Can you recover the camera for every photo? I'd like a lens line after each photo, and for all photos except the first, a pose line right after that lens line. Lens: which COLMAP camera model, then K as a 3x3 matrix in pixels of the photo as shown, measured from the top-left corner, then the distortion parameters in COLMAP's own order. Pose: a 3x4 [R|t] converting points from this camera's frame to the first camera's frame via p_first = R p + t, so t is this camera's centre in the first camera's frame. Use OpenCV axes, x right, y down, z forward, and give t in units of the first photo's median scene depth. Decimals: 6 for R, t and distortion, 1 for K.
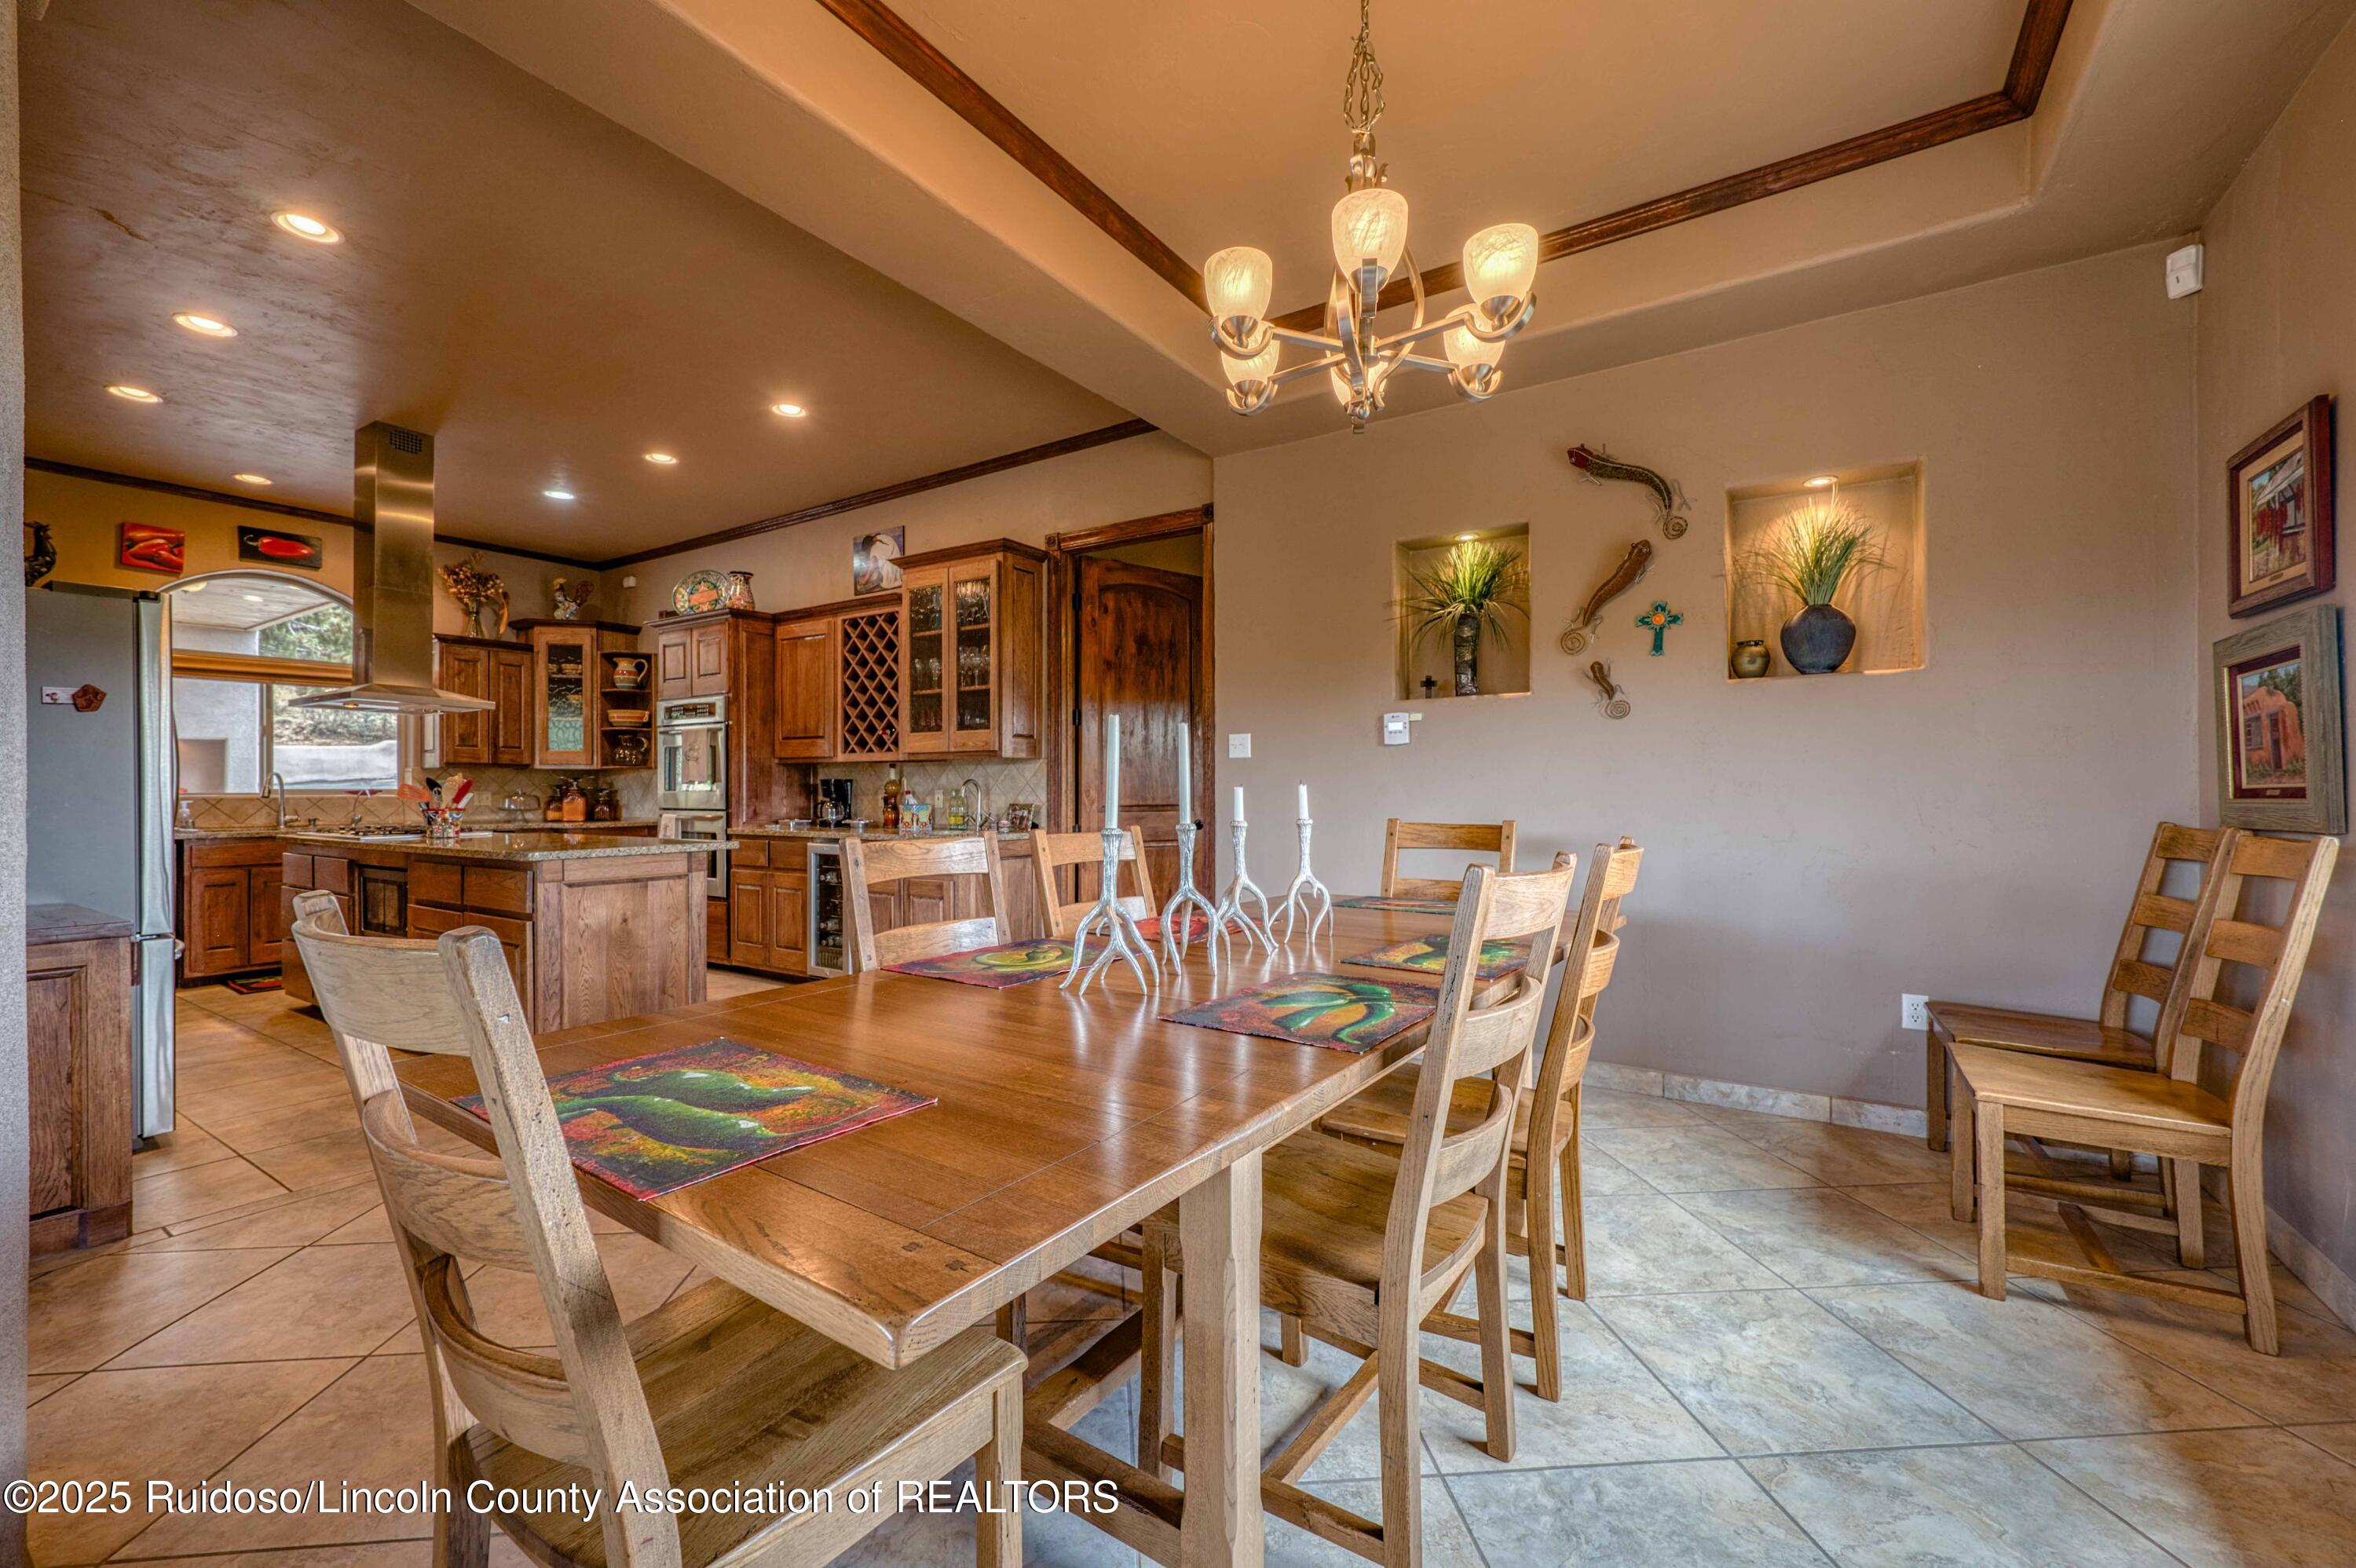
lens RADIAL K [[943.5, 0, 1182.4], [0, 943.5, 786.0], [0, 0, 1]] dist [0.001501, -0.000253]
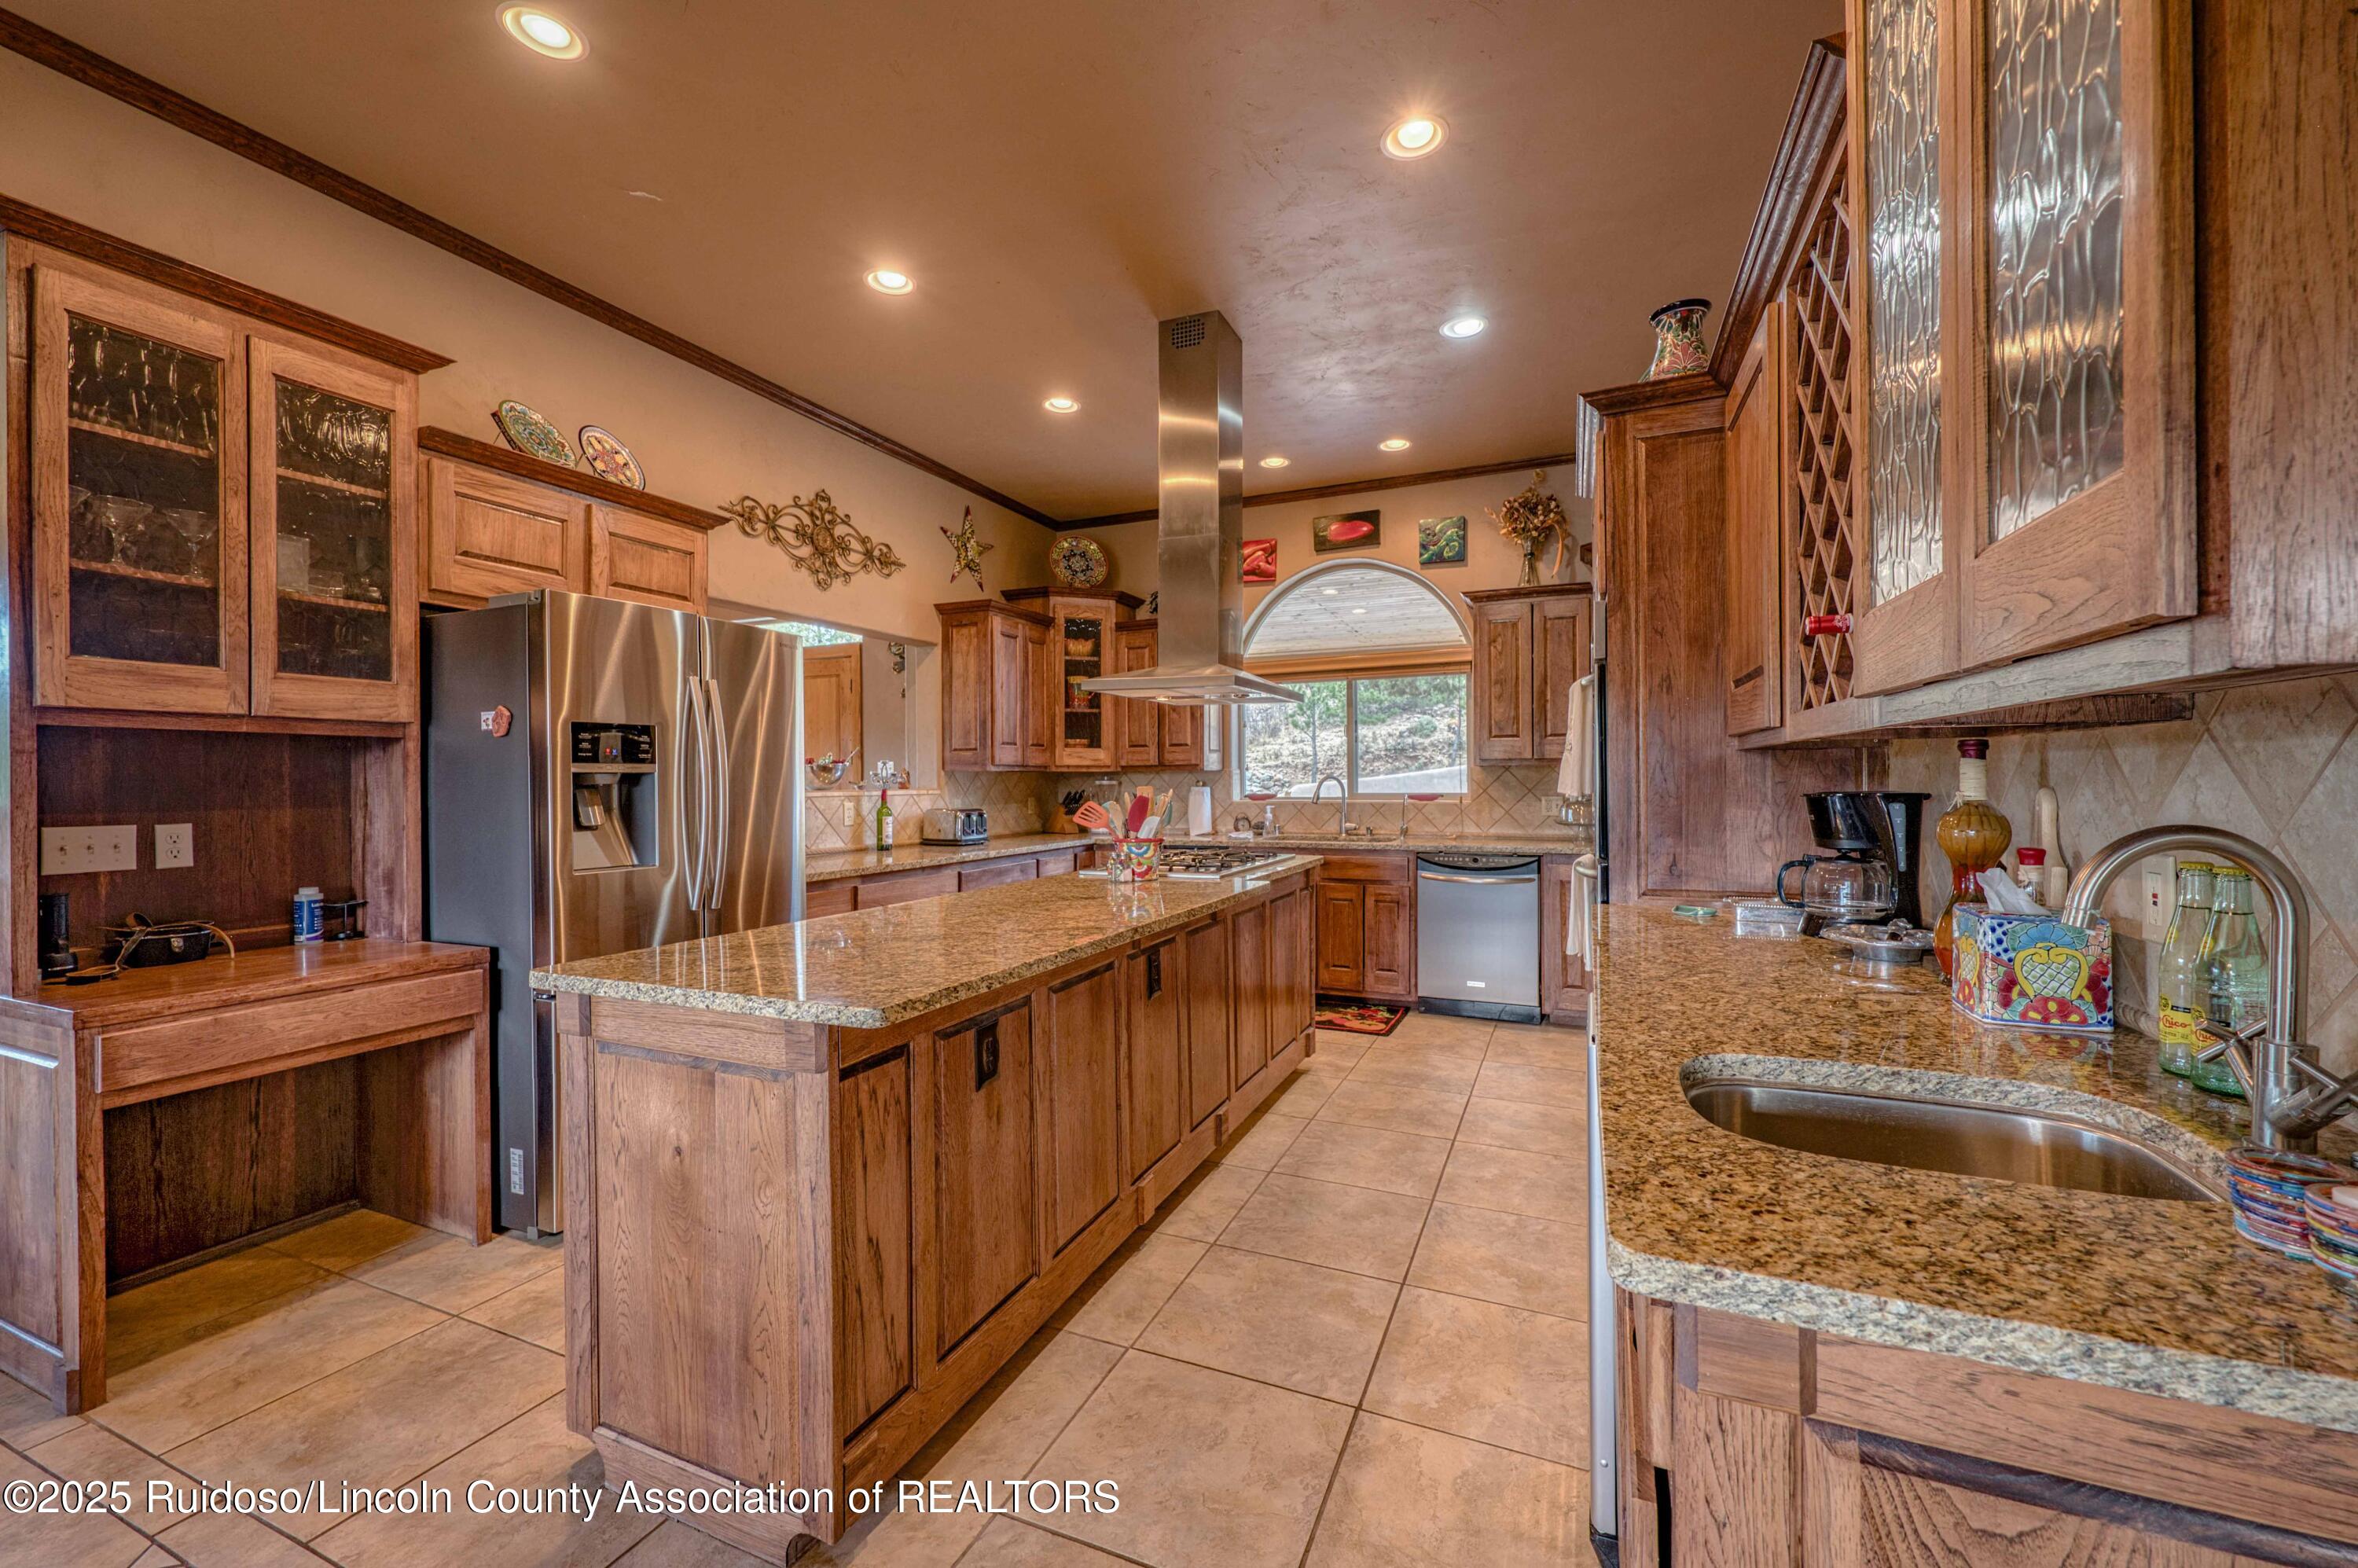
lens RADIAL K [[944.3, 0, 1202.3], [0, 944.3, 781.6], [0, 0, 1]] dist [0.001501, -0.000253]
pose [[0.168697, 0.002092, -0.985666, -0.127649], [0.012445, 0.999914, 0.004253, -0.024899], [0.985589, -0.012984, 0.168657, 1.170015]]
